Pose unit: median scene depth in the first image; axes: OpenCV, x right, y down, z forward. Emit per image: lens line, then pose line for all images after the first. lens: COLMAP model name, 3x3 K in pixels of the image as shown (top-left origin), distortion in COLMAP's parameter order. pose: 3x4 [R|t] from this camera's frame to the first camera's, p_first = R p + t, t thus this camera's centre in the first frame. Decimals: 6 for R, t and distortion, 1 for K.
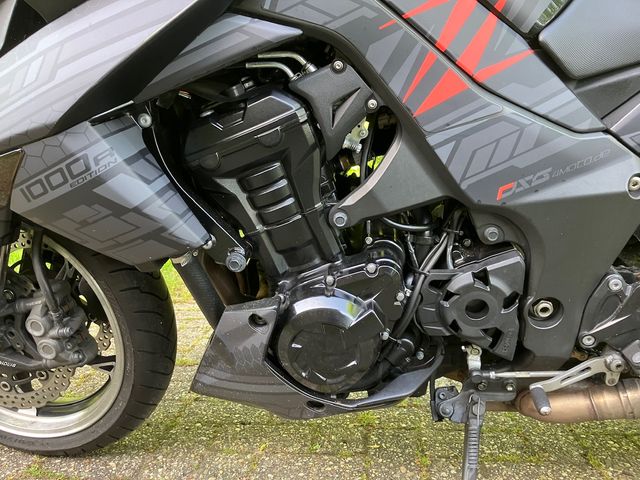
lens RADIAL K [[531.1, 0, 317.0], [0, 531.1, 246.1], [0, 0, 1]] dist [0.011225, -0.014631]
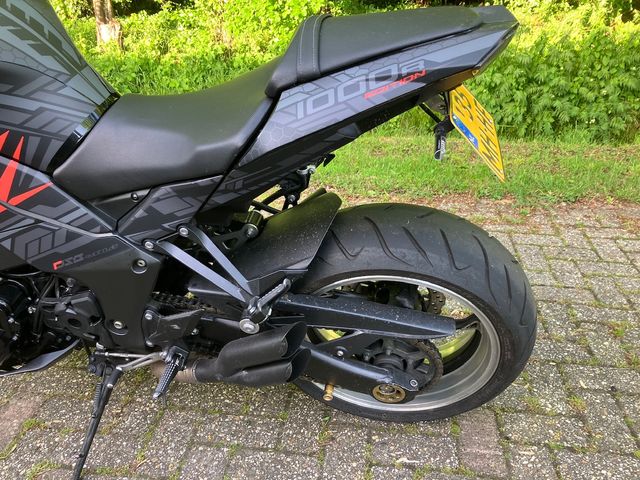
lens RADIAL K [[531.1, 0, 324.5], [0, 531.1, 240.5], [0, 0, 1]] dist [0.011225, -0.014631]
pose [[0.999160, 0.031917, -0.025701, 1.120452], [-0.022718, 0.953411, 0.300819, -0.628240], [0.034105, -0.299983, 0.953335, -0.404544]]
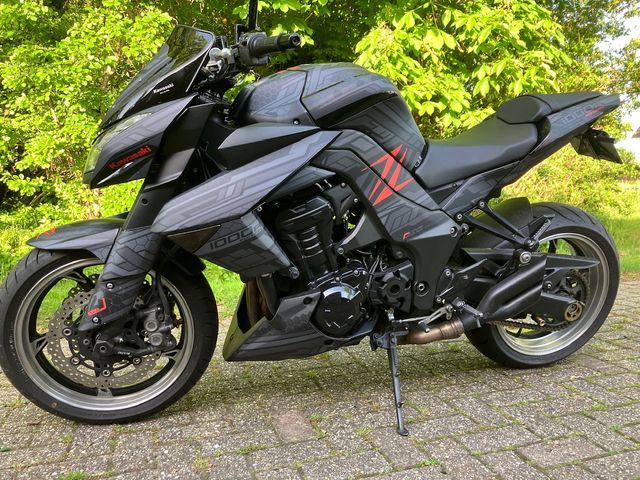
lens RADIAL K [[531.1, 0, 322.9], [0, 531.1, 243.5], [0, 0, 1]] dist [0.011225, -0.014631]
pose [[0.925469, -0.041572, 0.376535, -0.835648], [0.070896, 0.995406, -0.064353, 0.053458], [-0.372130, 0.086251, 0.924165, -0.982706]]
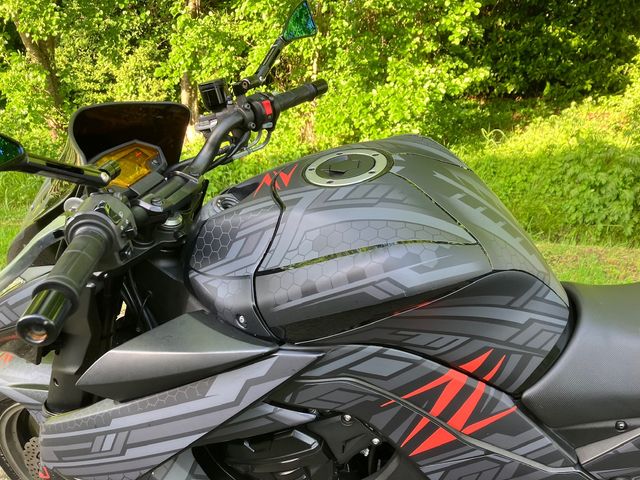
lens RADIAL K [[531.1, 0, 317.2], [0, 531.1, 243.9], [0, 0, 1]] dist [0.011225, -0.014631]
pose [[0.994847, 0.031369, -0.096408, 0.068354], [-0.015528, 0.986855, 0.160859, -0.834625], [0.100187, -0.158533, 0.982258, -0.122933]]
